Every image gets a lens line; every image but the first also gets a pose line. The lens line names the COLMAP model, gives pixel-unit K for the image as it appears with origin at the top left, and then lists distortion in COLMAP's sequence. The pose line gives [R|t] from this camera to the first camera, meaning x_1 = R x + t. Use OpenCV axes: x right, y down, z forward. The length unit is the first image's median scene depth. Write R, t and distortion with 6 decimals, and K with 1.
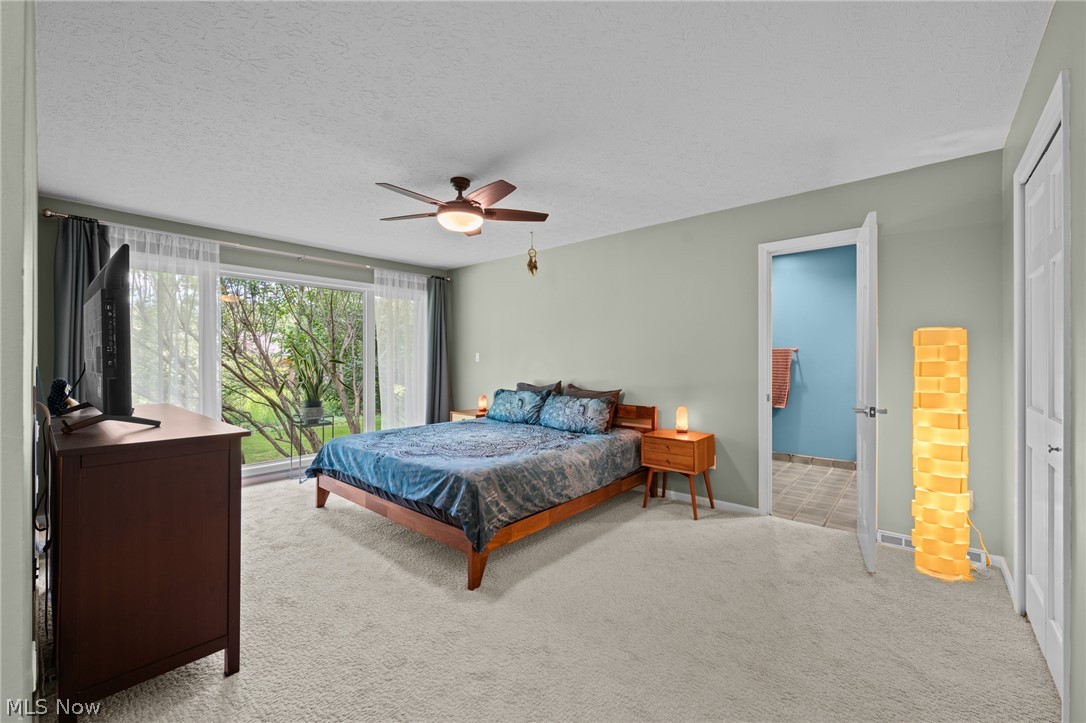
lens RADIAL K [[445.4, 0, 545.9], [0, 445.4, 359.7], [0, 0, 1]] dist [-0.001228, -0.000458]
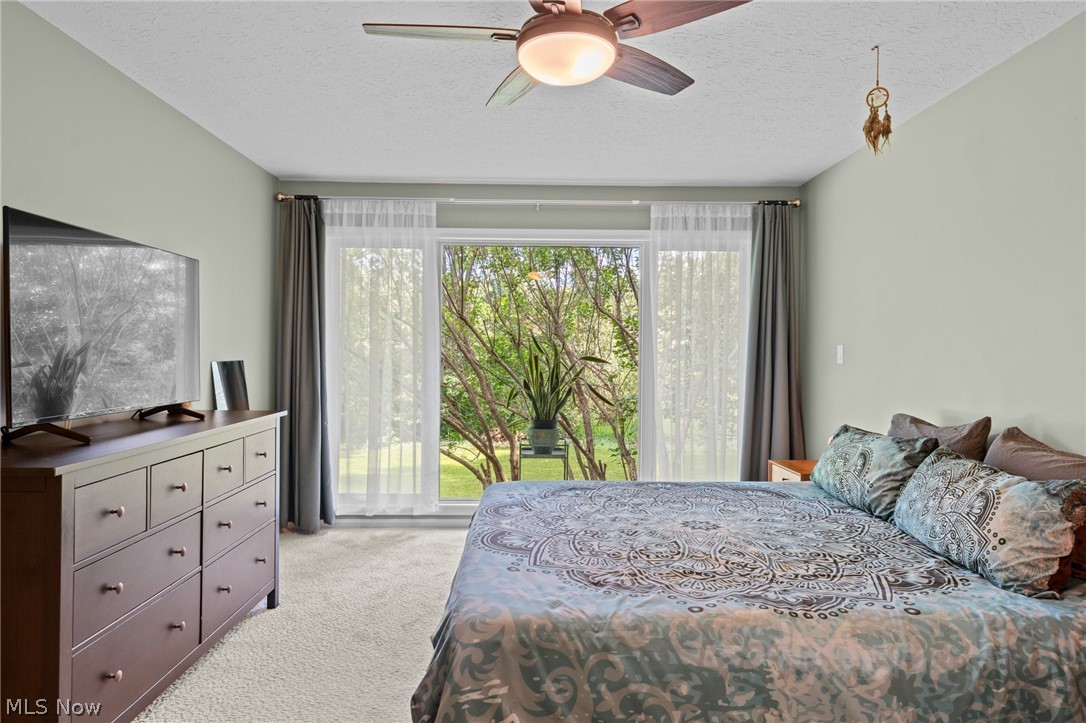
lens RADIAL K [[660.0, 0, 543.0], [0, 660.0, 361.5], [0, 0, 1]] dist [0.002291, 0.000178]
pose [[0.668828, 0.013776, -0.743289, 0.225525], [-0.007588, 0.999903, 0.011704, -0.004526], [0.743378, -0.002188, 0.668868, 0.387179]]
